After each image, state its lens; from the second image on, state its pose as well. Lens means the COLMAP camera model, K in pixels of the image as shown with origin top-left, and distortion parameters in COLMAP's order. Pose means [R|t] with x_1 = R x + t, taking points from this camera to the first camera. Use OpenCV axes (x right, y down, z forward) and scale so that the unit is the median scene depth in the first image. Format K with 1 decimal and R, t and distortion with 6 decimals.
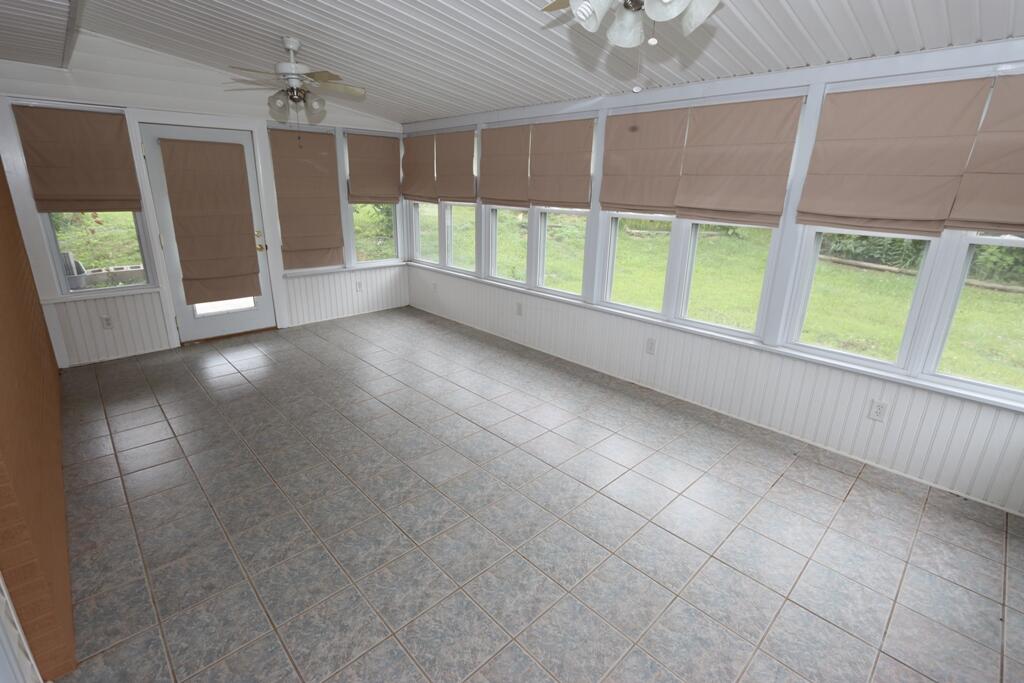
lens RADIAL K [[476.3, 0, 510.1], [0, 476.3, 340.5], [0, 0, 1]] dist [-0.019648, 0.002251]
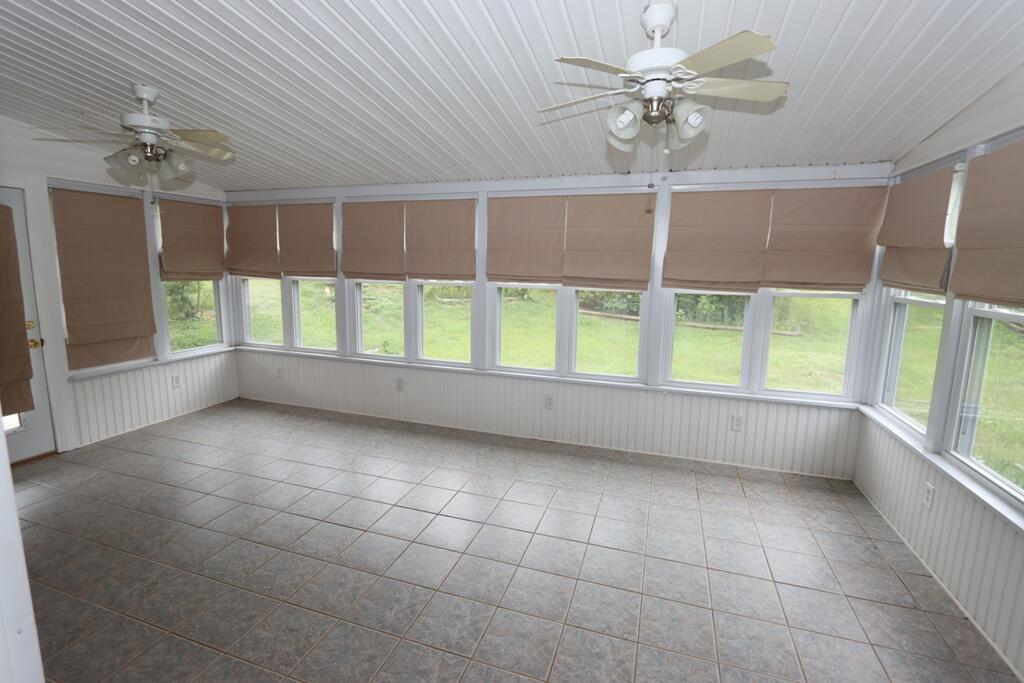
lens RADIAL K [[476.3, 0, 510.6], [0, 476.3, 339.8], [0, 0, 1]] dist [-0.019648, 0.002251]
pose [[0.881564, -0.081093, 0.465047, -0.269398], [0.147015, 0.983306, -0.107224, -0.022623], [-0.448588, 0.162893, 0.878769, 0.057978]]
